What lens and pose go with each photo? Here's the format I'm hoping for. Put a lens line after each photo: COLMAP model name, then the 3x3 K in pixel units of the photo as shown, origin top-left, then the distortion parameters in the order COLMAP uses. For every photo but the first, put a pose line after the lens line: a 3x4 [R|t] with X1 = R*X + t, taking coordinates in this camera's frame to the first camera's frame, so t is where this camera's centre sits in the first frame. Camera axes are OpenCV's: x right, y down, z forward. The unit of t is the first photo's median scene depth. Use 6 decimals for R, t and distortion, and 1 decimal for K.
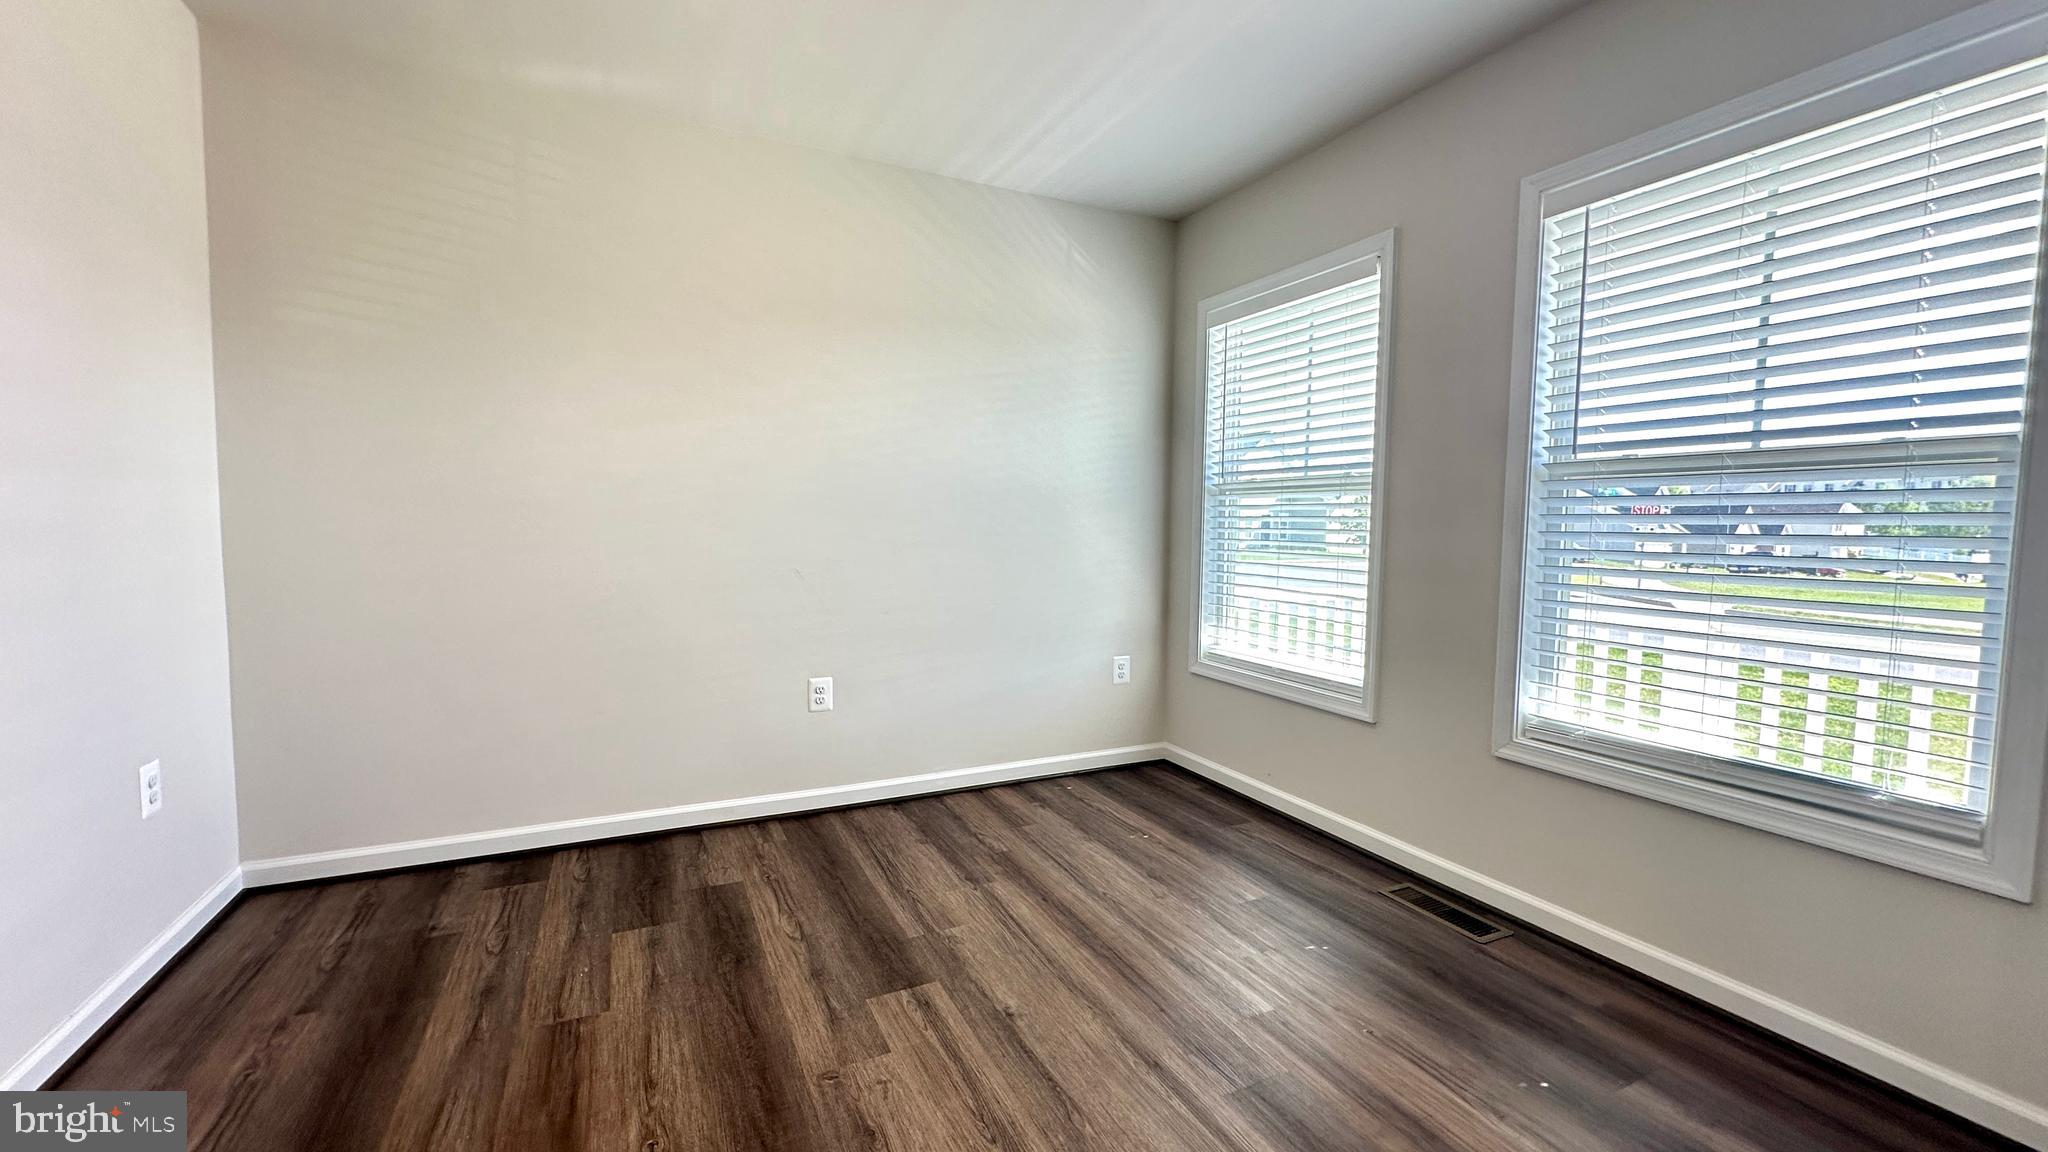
lens RADIAL K [[812.3, 0, 1024.8], [0, 812.3, 576.2], [0, 0, 1]] dist [-0.002677, 0.000966]
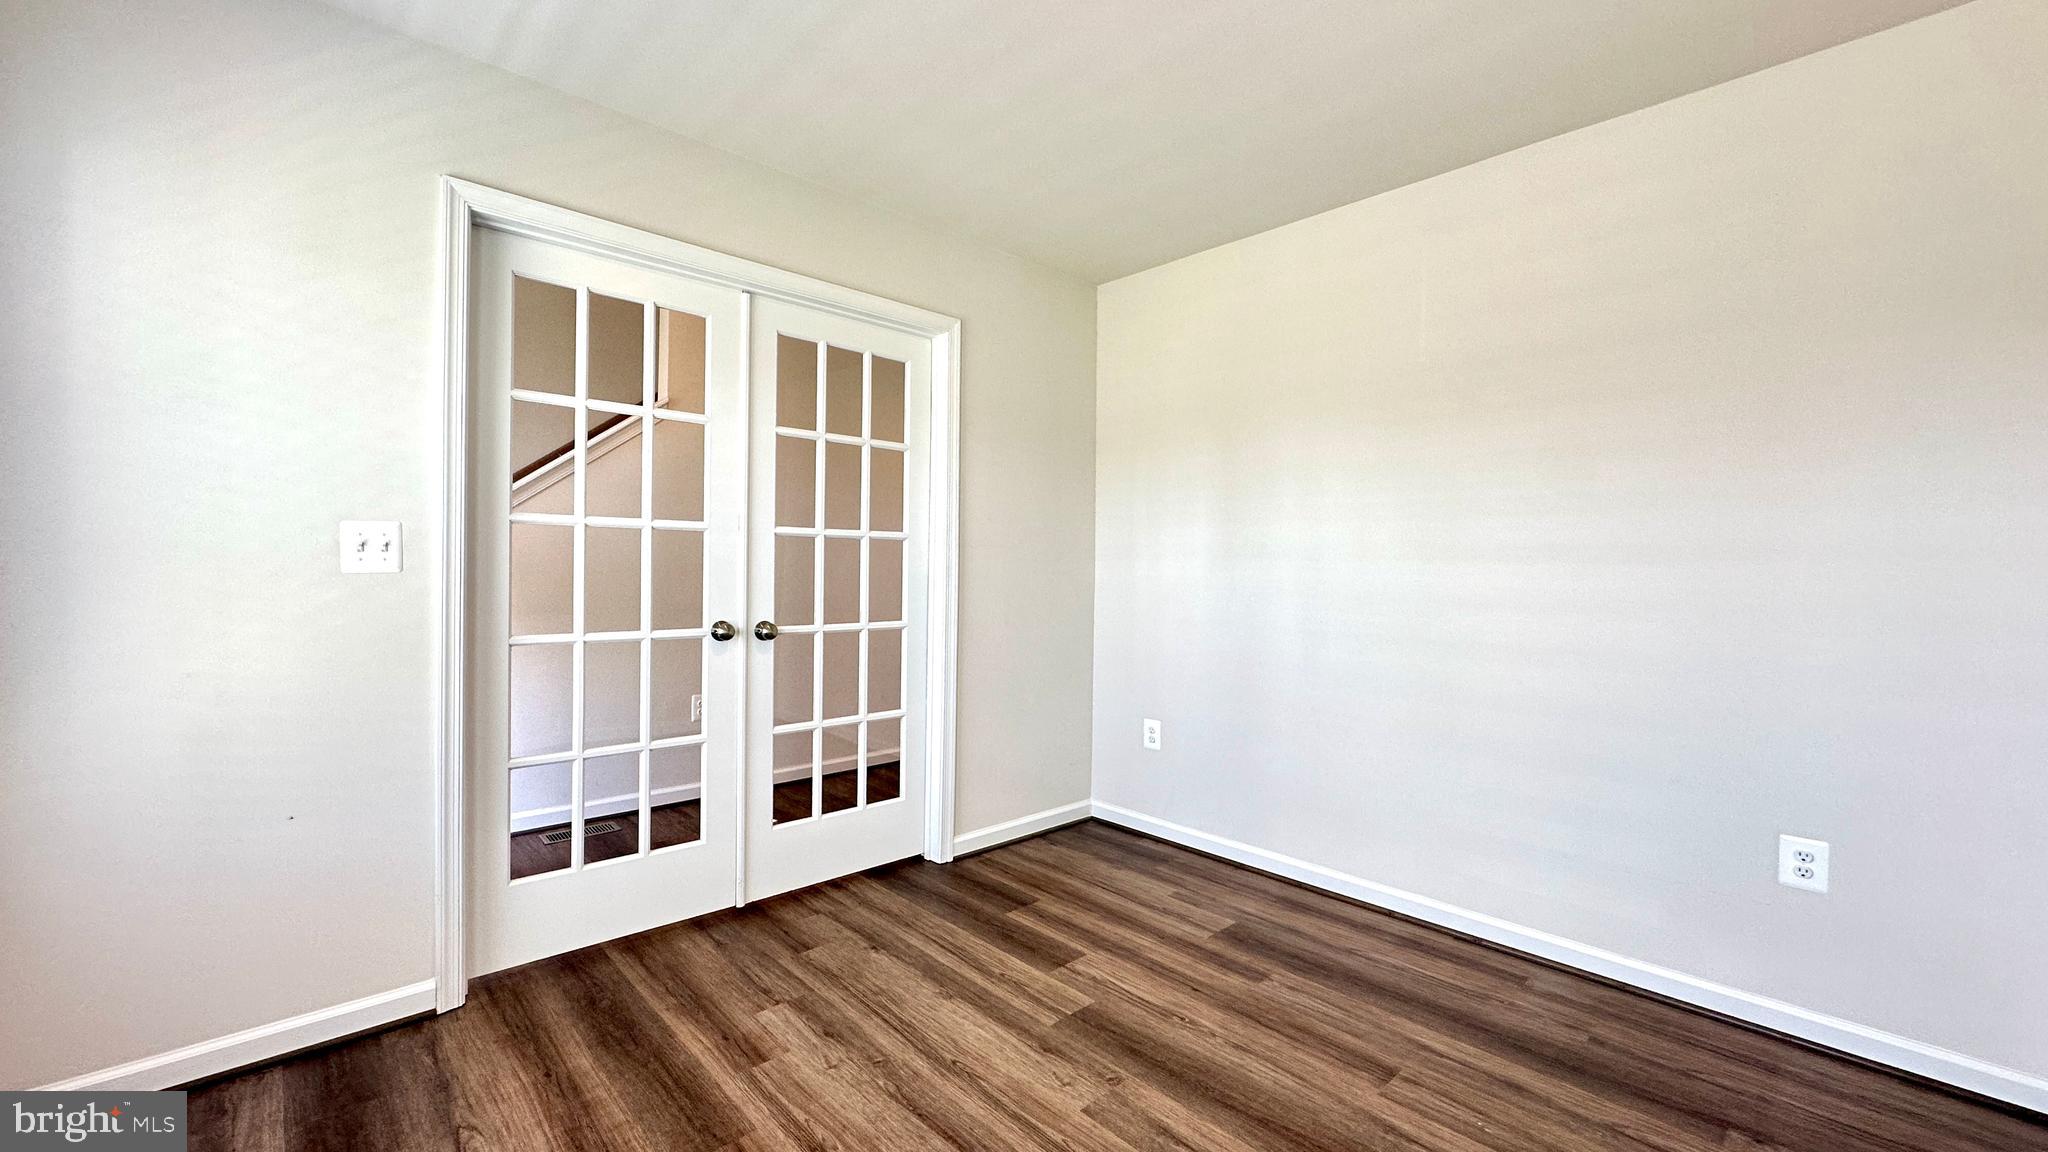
lens RADIAL K [[812.3, 0, 1024.8], [0, 812.3, 576.2], [0, 0, 1]] dist [-0.002677, 0.000966]
pose [[-0.956992, -0.024006, -0.289118, 0.212634], [-0.046245, 0.996451, 0.070337, -0.150692], [0.286403, 0.080683, -0.954706, 1.901276]]
